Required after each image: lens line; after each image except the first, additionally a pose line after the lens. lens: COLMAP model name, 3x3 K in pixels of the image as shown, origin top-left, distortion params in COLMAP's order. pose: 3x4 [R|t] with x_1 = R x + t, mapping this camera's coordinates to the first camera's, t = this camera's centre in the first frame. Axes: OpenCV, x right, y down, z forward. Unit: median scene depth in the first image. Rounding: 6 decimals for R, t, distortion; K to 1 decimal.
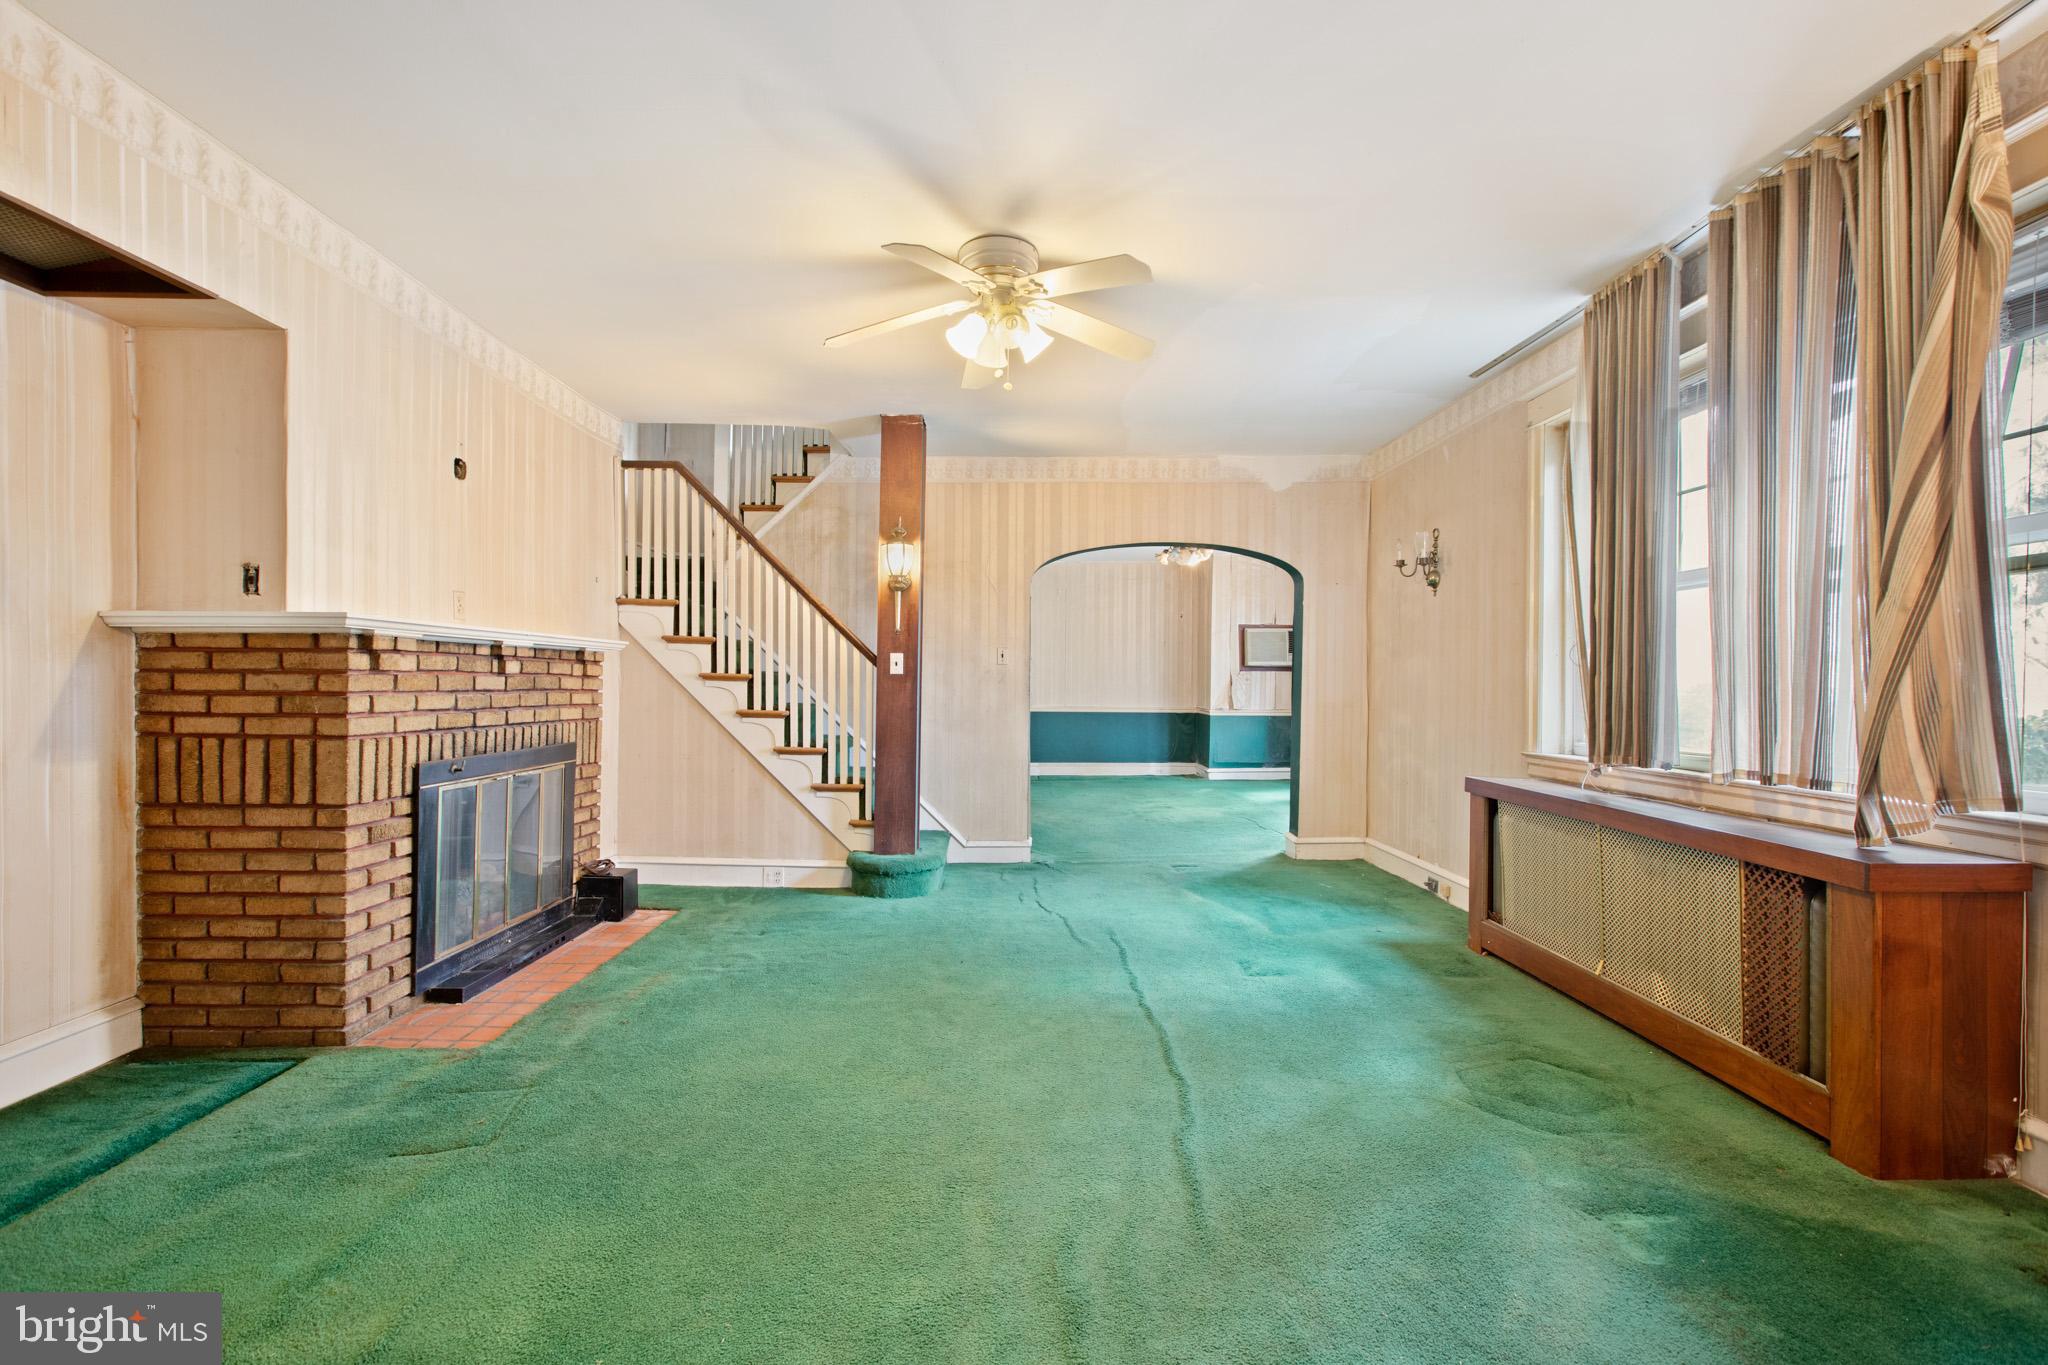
lens RADIAL K [[935.1, 0, 1024.2], [0, 935.1, 683.5], [0, 0, 1]] dist [0.003092, -0.000146]
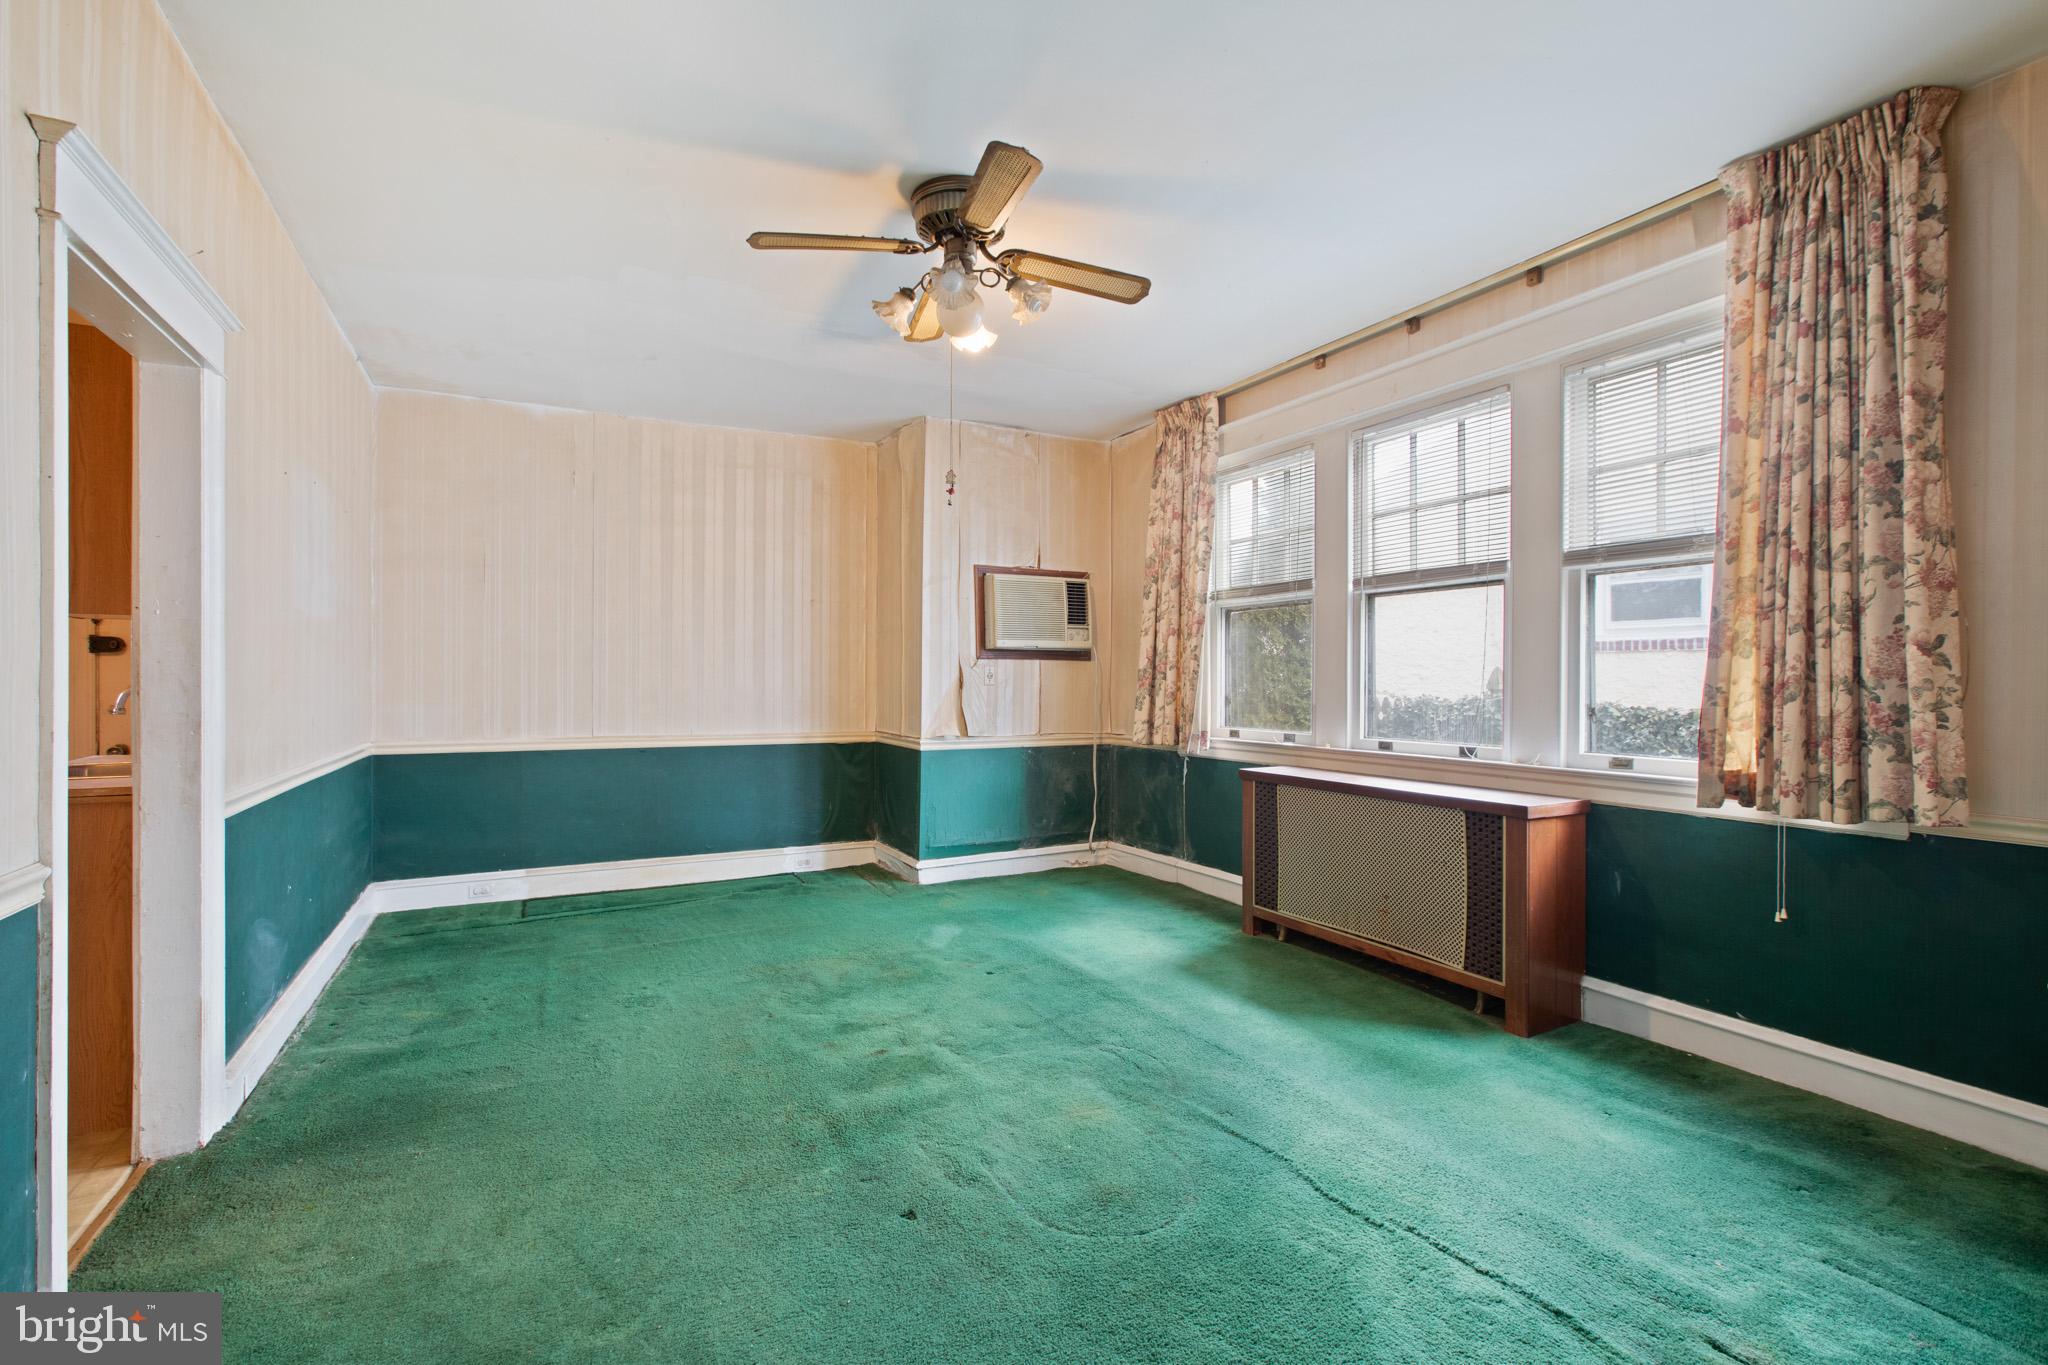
lens RADIAL K [[935.1, 0, 1029.6], [0, 935.1, 682.7], [0, 0, 1]] dist [0.003092, -0.000146]
pose [[0.892788, -0.005468, 0.450445, 0.030251], [0.004393, 0.999984, 0.003432, -0.002106], [-0.450456, -0.001086, 0.892798, 0.525999]]
